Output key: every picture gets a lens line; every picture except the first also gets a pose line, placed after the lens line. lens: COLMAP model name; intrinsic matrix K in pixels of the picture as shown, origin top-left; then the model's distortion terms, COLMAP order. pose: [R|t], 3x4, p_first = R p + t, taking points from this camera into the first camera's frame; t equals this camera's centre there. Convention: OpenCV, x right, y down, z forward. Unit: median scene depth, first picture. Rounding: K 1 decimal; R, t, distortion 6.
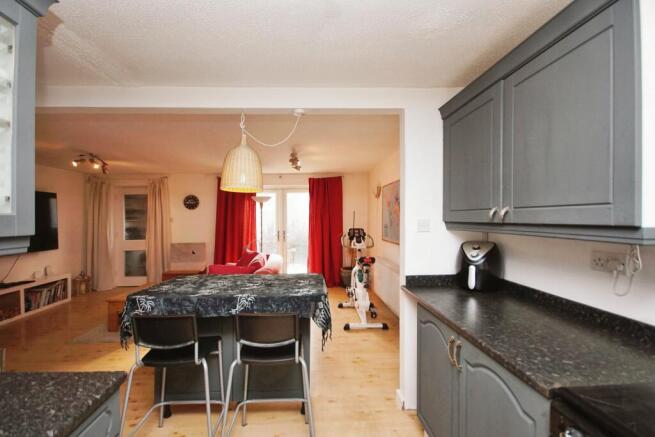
lens RADIAL K [[295.3, 0, 343.7], [0, 295.3, 206.5], [0, 0, 1]] dist [0.001142, -0.004340]
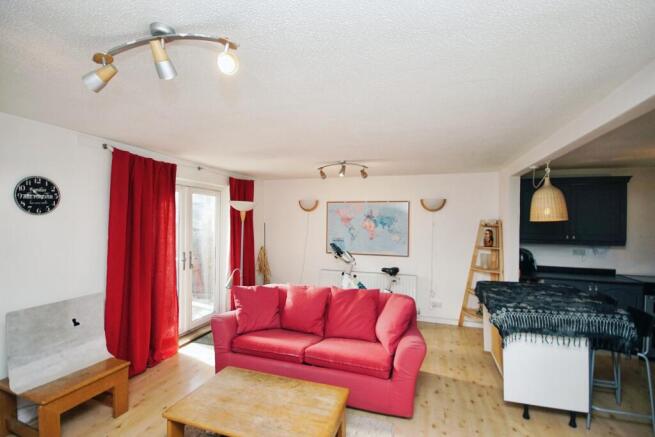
lens RADIAL K [[292.5, 0, 328.4], [0, 292.5, 213.6], [0, 0, 1]] dist [-0.003270, -0.000382]
pose [[0.409384, 0.042868, 0.911355, -0.796476], [-0.052426, 0.998350, -0.023410, -0.002361], [-0.910855, -0.038195, 0.410956, 0.565993]]
